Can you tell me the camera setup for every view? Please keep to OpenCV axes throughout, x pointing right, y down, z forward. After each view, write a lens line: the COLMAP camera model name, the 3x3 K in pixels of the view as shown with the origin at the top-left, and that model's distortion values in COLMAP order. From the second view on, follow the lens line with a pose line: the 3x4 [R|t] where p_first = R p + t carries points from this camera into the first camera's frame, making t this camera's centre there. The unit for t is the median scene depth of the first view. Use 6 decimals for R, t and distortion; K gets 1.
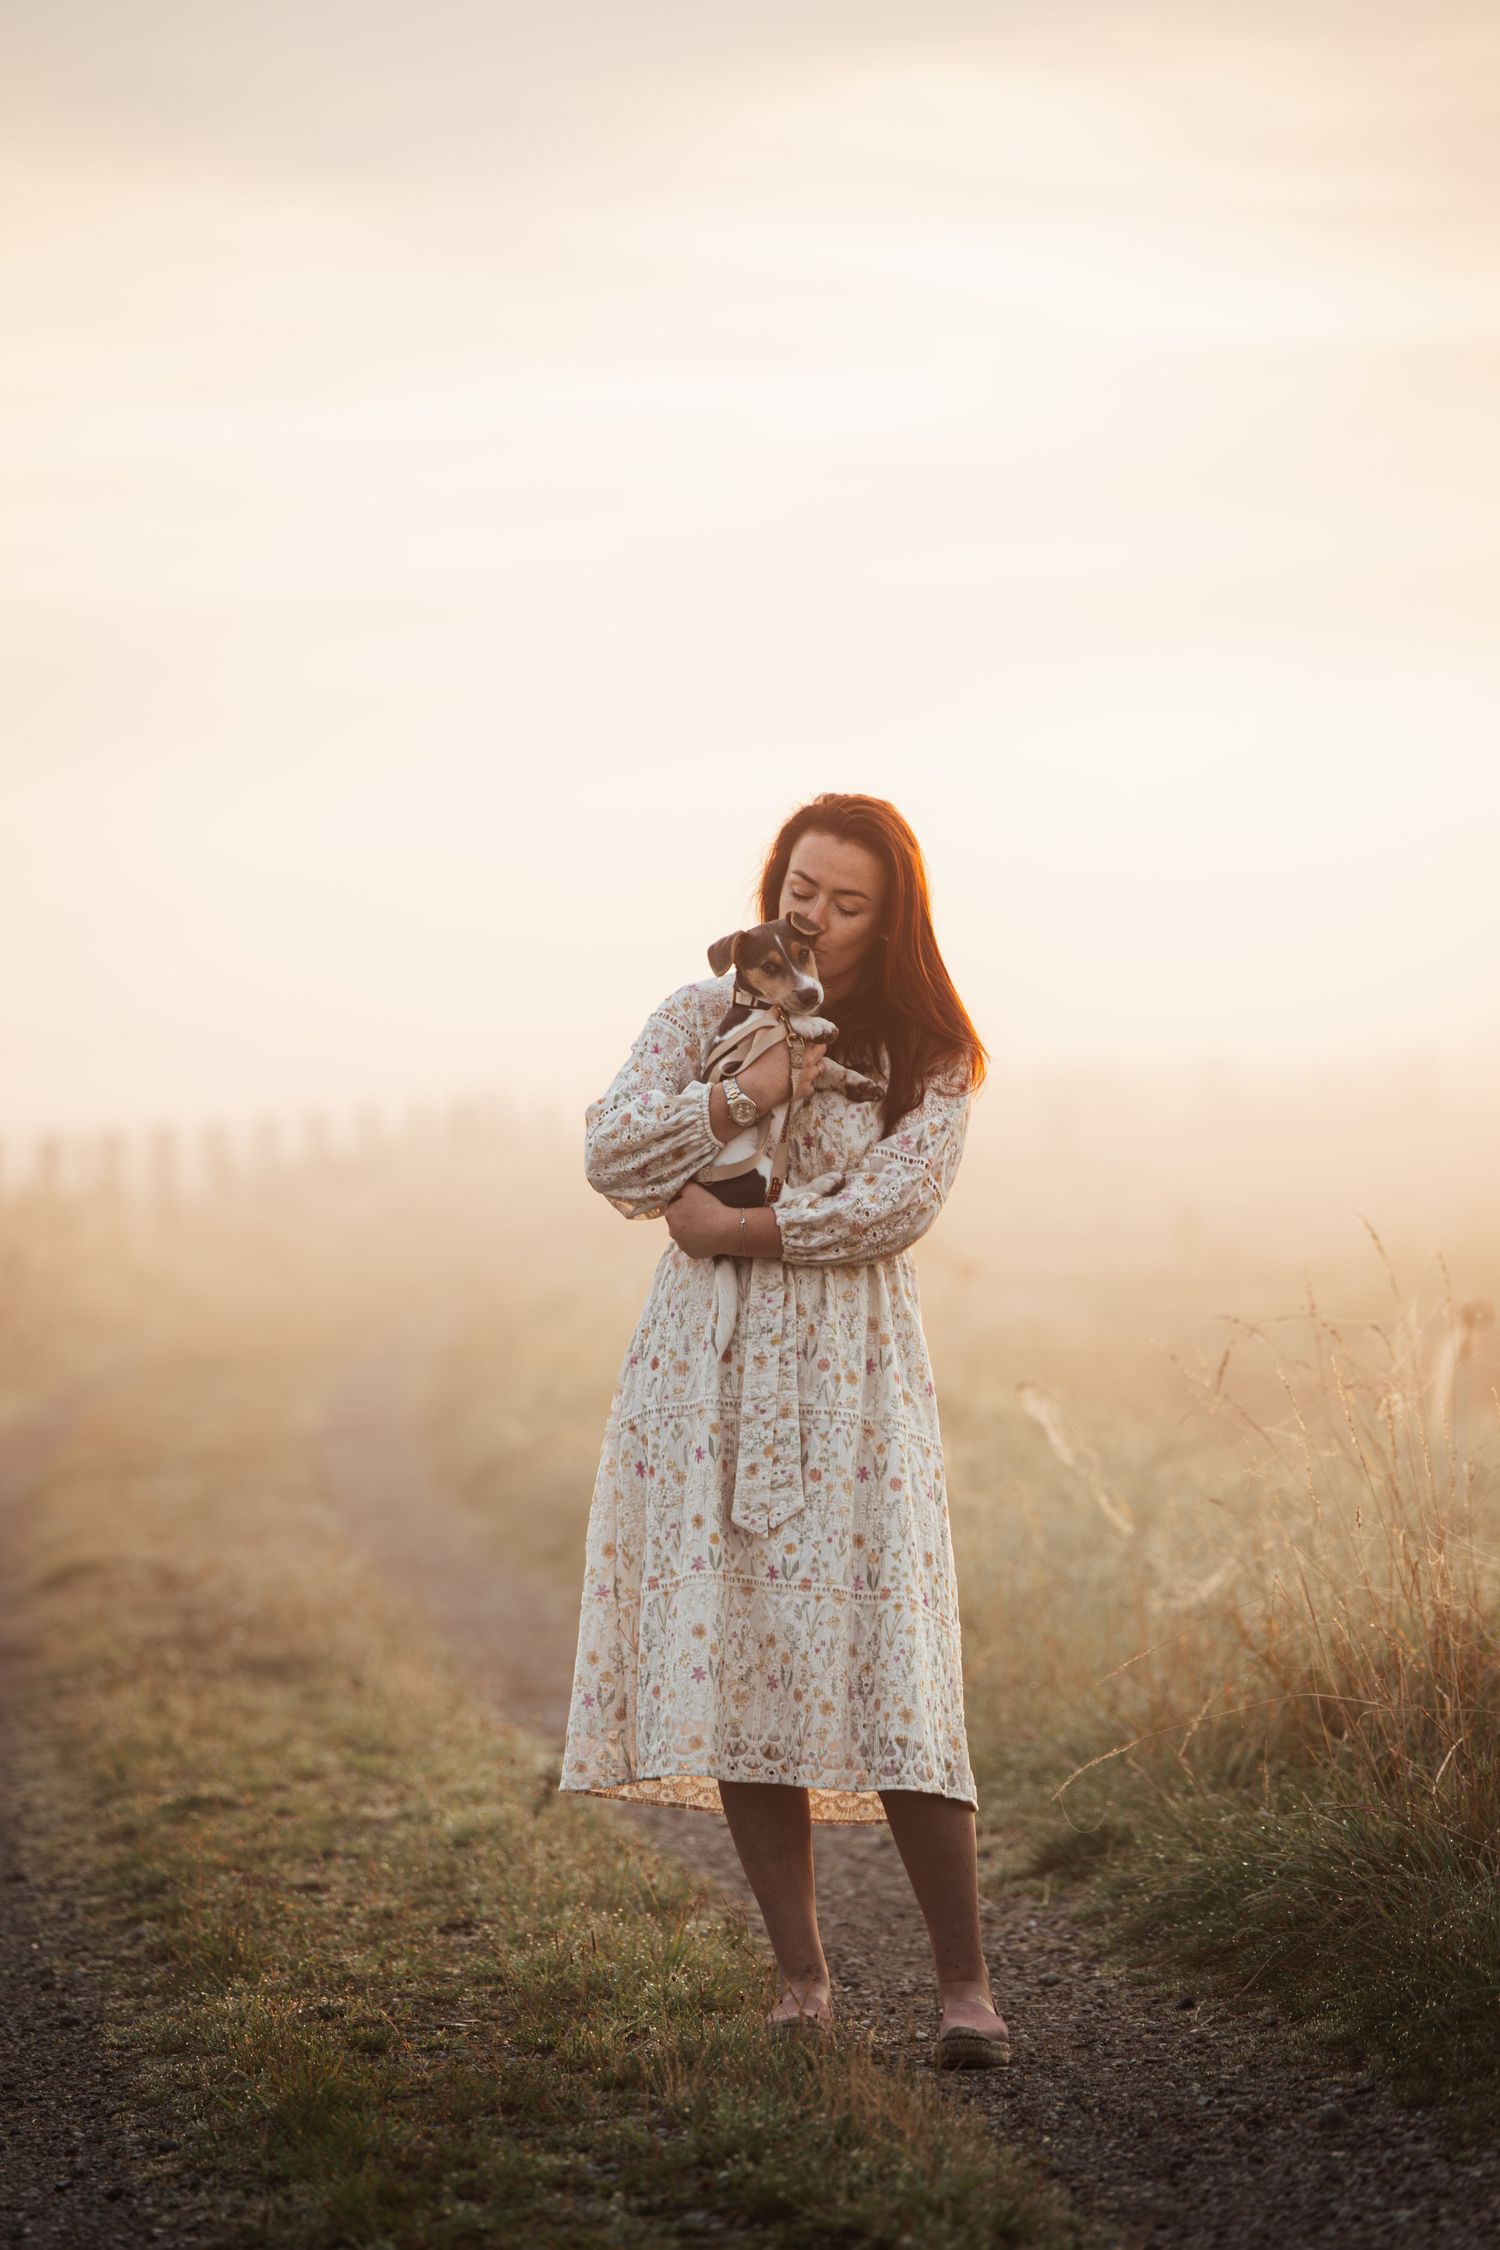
lens RADIAL K [[12961.1, 0, 750.0], [0, 12961.1, 1125.0], [0, 0, 1]] dist [-0.391502, -32.856001]
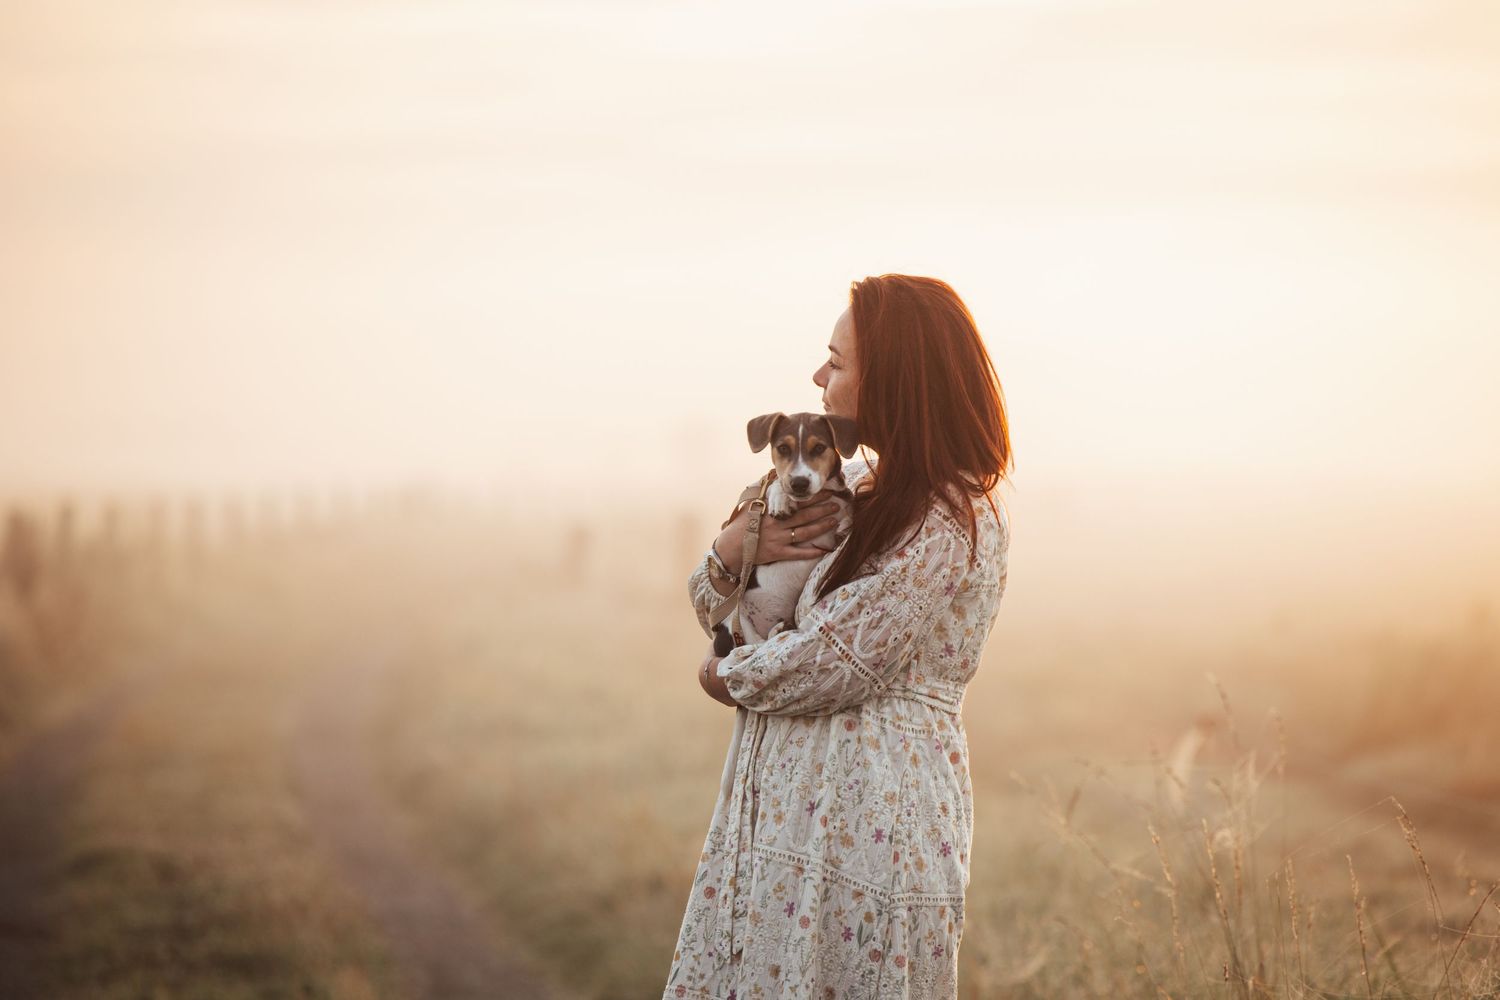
lens RADIAL K [[8640.7, 0, 750.0], [0, 8640.7, 500.0], [0, 0, 1]] dist [-0.391502, -32.856001]
pose [[0.998350, 0.054564, 0.017877, -0.009044], [-0.054539, 0.998510, -0.001912, -0.005341], [-0.017955, 0.000934, 0.999838, 0.288447]]
